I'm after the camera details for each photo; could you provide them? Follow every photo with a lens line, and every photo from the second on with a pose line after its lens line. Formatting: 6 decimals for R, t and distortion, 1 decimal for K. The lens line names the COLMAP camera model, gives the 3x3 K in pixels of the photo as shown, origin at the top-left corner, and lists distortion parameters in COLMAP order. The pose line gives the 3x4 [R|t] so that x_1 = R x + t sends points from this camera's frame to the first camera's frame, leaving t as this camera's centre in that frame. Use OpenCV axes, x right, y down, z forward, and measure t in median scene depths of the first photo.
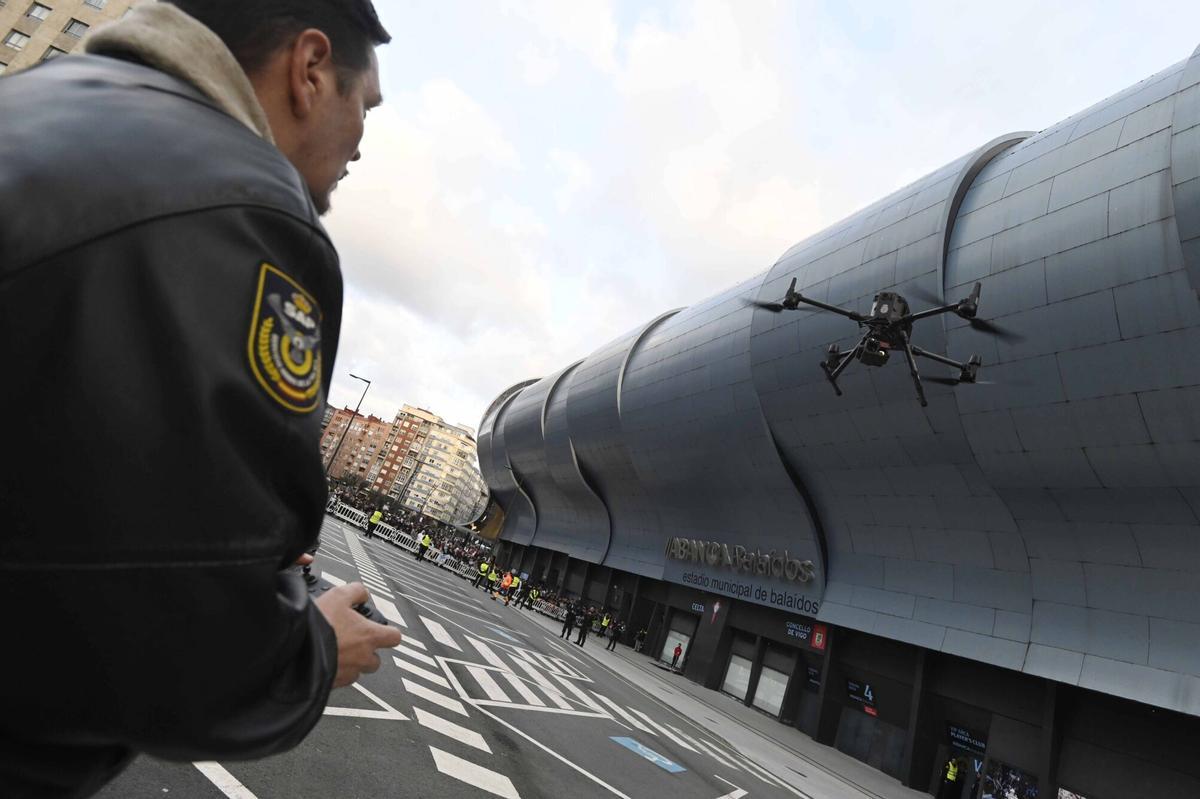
lens RADIAL K [[656.1, 0, 603.3], [0, 656.1, 407.2], [0, 0, 1]] dist [-0.033557, 0.004355]
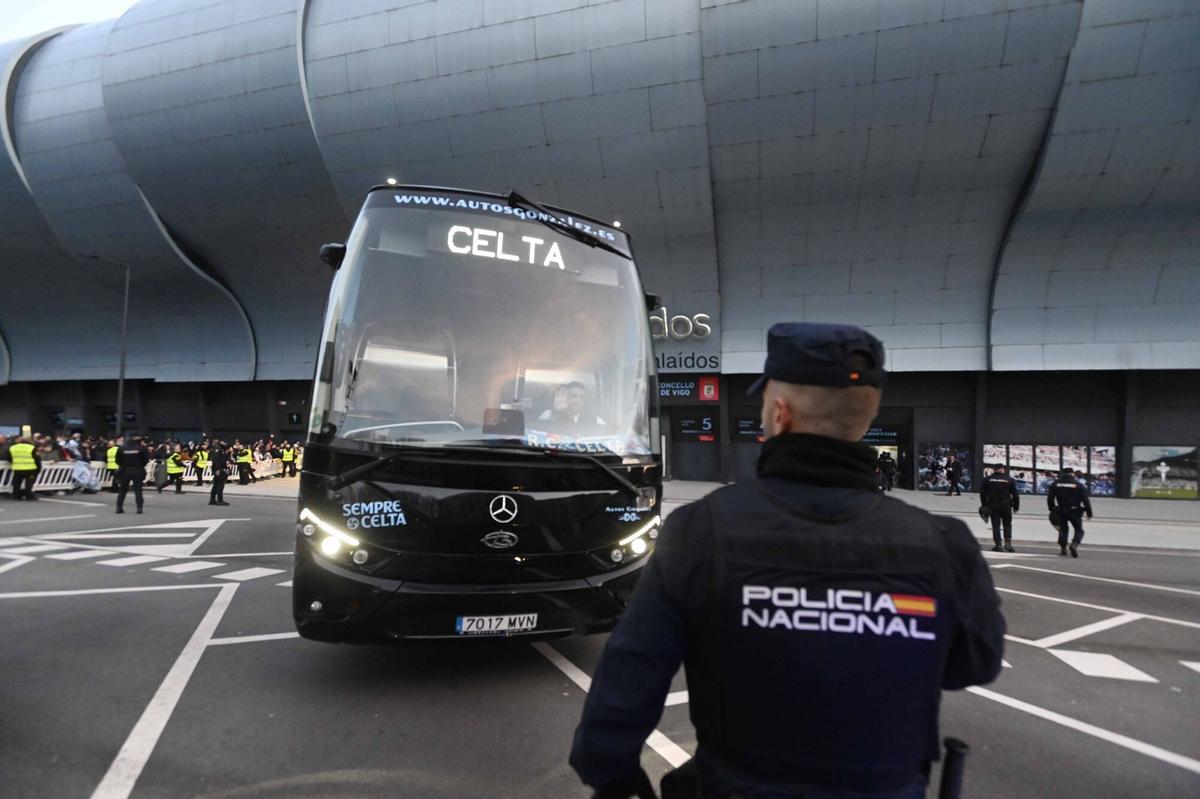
lens RADIAL K [[573.0, 0, 602.9], [0, 573.0, 409.5], [0, 0, 1]] dist [-0.017886, -0.000117]
pose [[0.611392, -0.313649, 0.726515, -0.368311], [-0.011319, 0.914536, 0.404346, 0.032126], [-0.791247, -0.255438, 0.555589, 0.587883]]
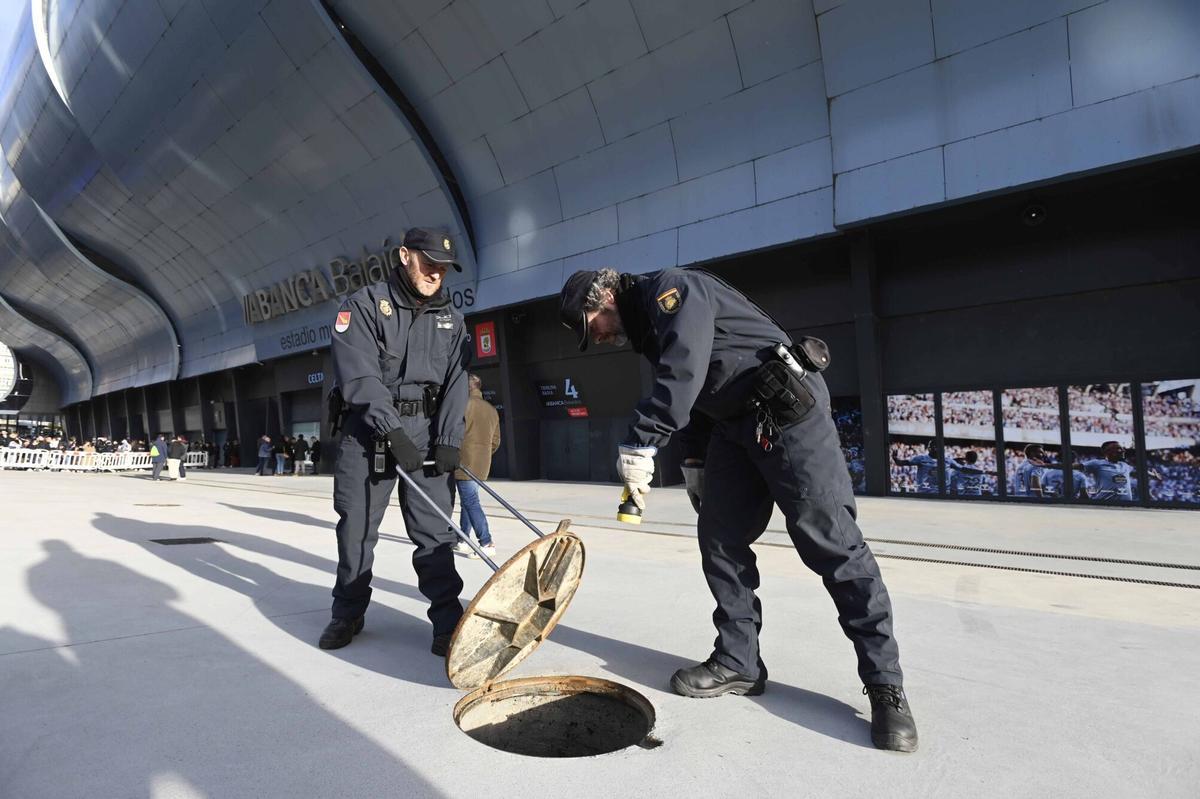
lens RADIAL K [[573.0, 0, 591.8], [0, 573.0, 405.1], [0, 0, 1]] dist [-0.017886, -0.000117]
pose [[0.824355, -0.327722, 0.461559, 0.117169], [0.171613, 0.921683, 0.347921, 0.209302], [-0.539432, -0.207601, 0.816036, 0.409777]]
